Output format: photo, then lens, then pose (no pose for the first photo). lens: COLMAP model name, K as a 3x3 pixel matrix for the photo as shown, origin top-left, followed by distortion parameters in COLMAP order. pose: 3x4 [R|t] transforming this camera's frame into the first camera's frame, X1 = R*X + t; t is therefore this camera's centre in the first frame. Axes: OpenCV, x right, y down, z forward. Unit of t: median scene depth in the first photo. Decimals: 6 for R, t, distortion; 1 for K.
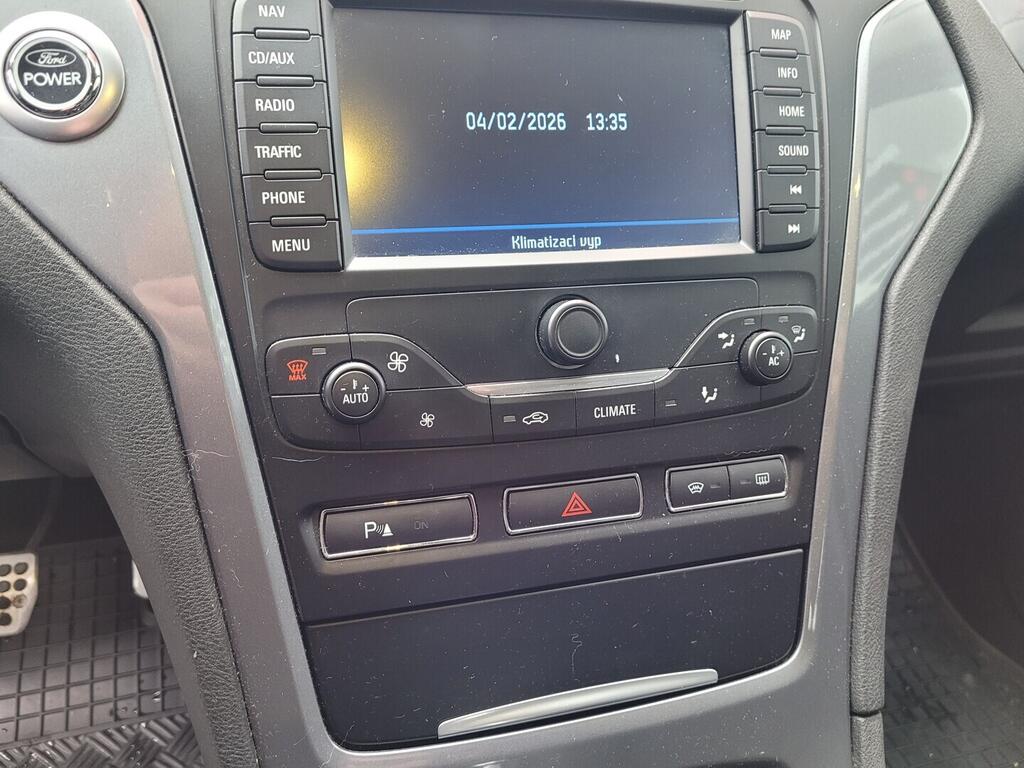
lens RADIAL K [[845.9, 0, 509.7], [0, 845.9, 376.4], [0, 0, 1]] dist [0.039480, -0.043409]
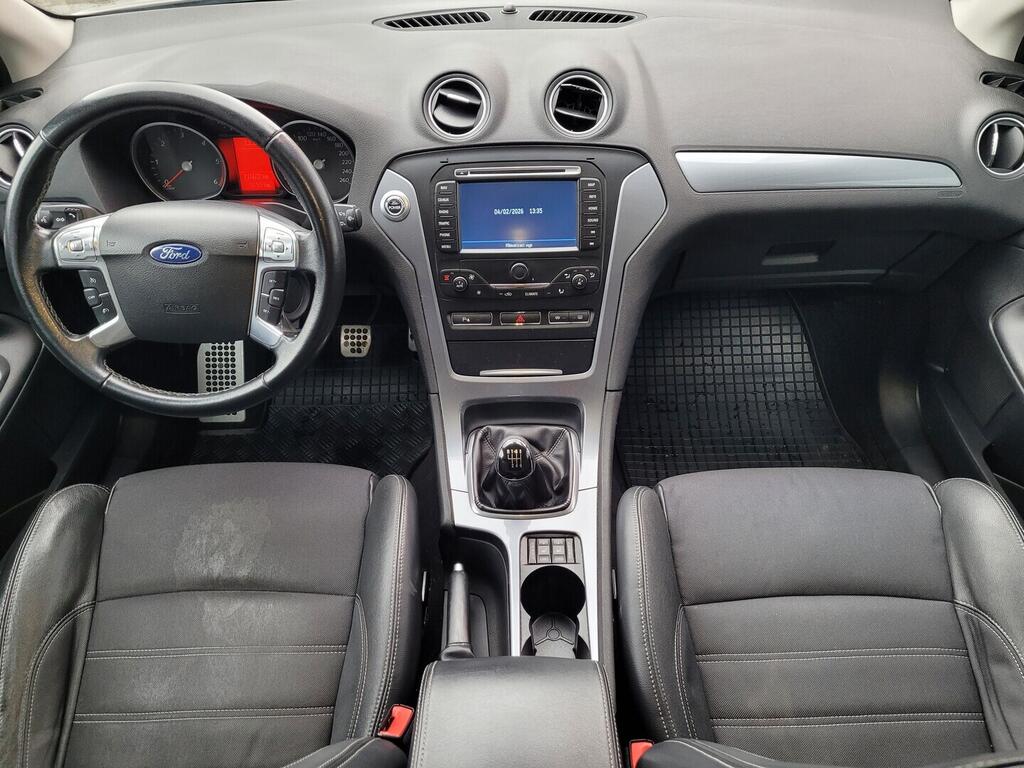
lens RADIAL K [[777.7, 0, 507.8], [0, 777.7, 387.4], [0, 0, 1]] dist [0.026202, -0.004541]
pose [[0.955051, 0.119821, -0.271146, 0.988730], [-0.059404, 0.973475, 0.220947, -0.301962], [0.290428, -0.194909, 0.936836, -2.247236]]
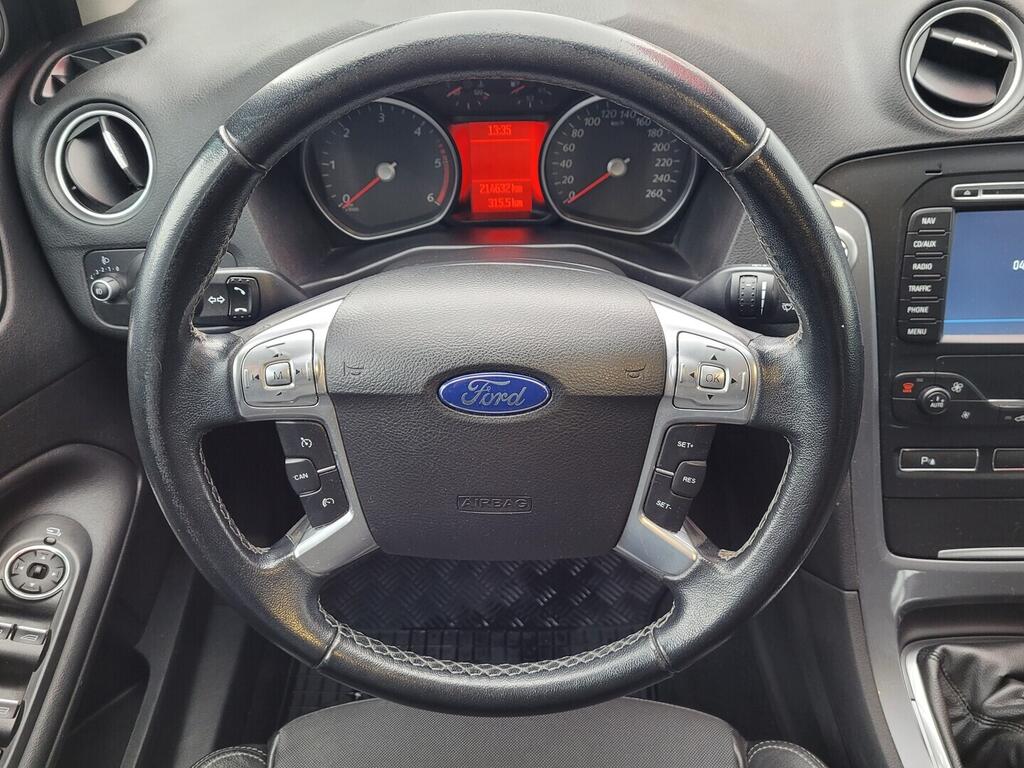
lens RADIAL K [[845.9, 0, 514.2], [0, 845.9, 379.7], [0, 0, 1]] dist [0.039480, -0.043409]
pose [[0.949856, 0.127776, -0.285390, -0.526556], [-0.058959, 0.969513, 0.237842, -0.431277], [0.307080, -0.209089, 0.928431, -1.160328]]
